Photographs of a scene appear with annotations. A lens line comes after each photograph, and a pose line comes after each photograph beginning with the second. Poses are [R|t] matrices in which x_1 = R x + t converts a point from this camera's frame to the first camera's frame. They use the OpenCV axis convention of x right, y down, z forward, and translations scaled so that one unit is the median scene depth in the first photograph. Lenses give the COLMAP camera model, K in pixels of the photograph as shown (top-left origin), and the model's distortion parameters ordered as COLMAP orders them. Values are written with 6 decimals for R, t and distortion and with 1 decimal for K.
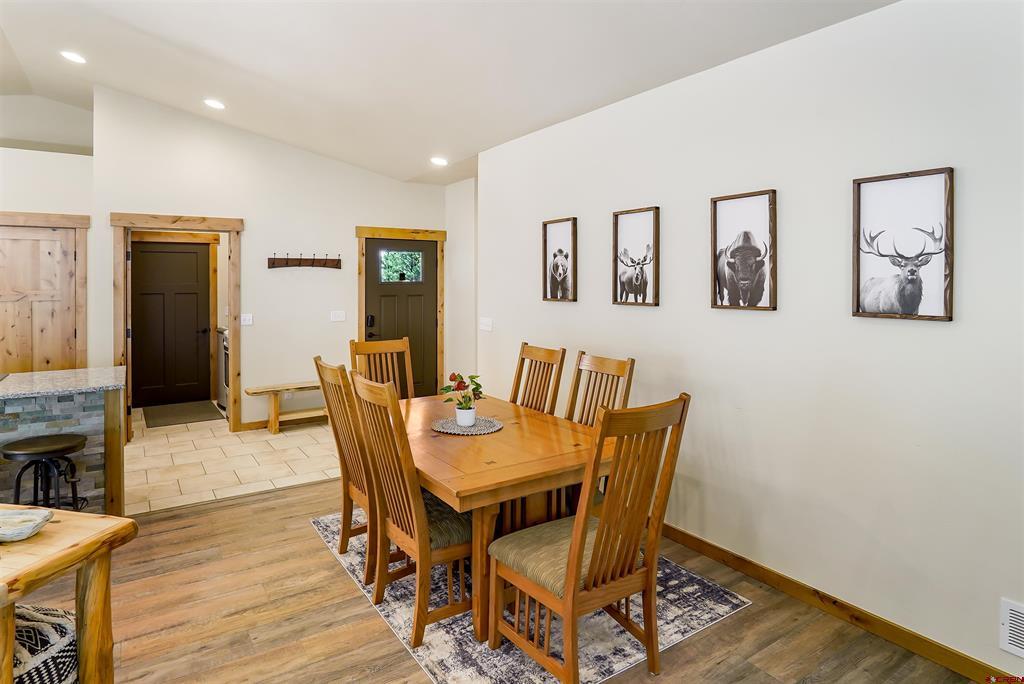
lens RADIAL K [[575.7, 0, 510.3], [0, 575.7, 281.6], [0, 0, 1]] dist [-0.028261, 0.002303]
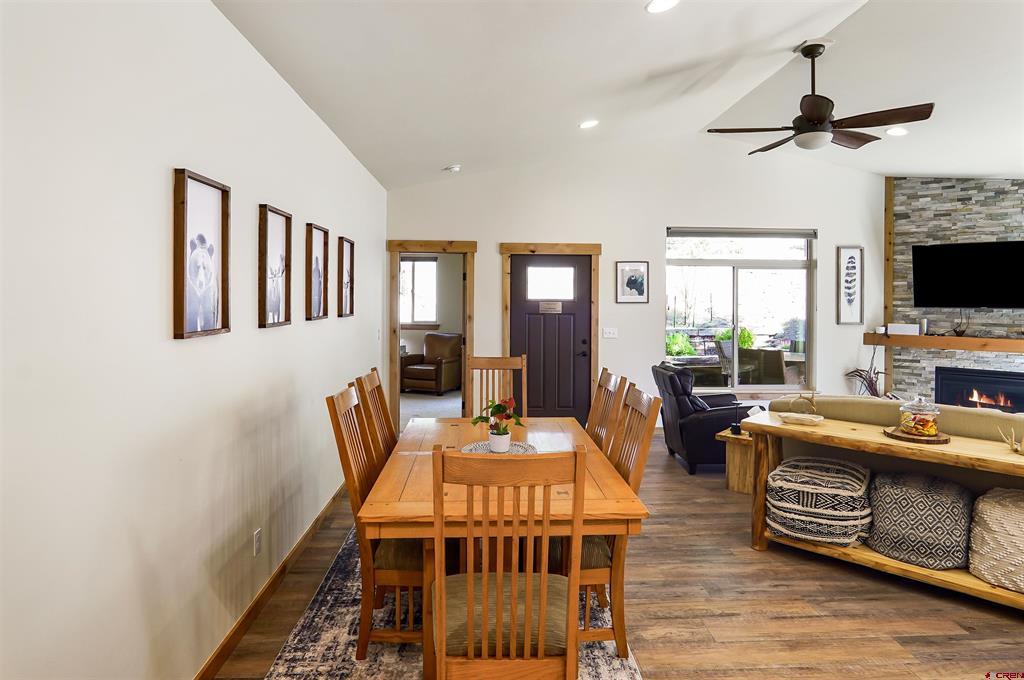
lens RADIAL K [[579.1, 0, 506.6], [0, 579.1, 296.1], [0, 0, 1]] dist [-0.026113, 0.004302]
pose [[-0.852414, -0.006225, 0.522831, -0.490477], [-0.006166, 0.999979, 0.001853, -0.005842], [-0.522832, -0.001644, -0.852434, 1.523732]]
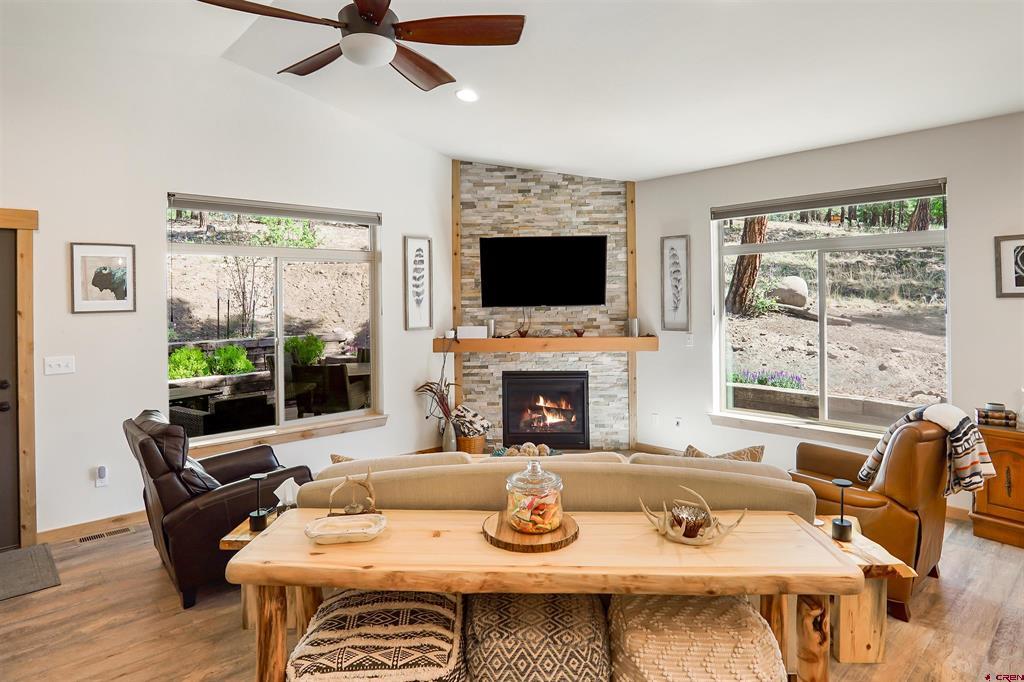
lens RADIAL K [[584.4, 0, 507.7], [0, 584.4, 294.5], [0, 0, 1]] dist [-0.027068, 0.002167]
pose [[-0.989166, 0.011039, -0.146384, -0.474810], [0.011786, 0.999922, -0.004236, -0.003368], [0.146326, -0.005915, -0.989219, 0.971993]]
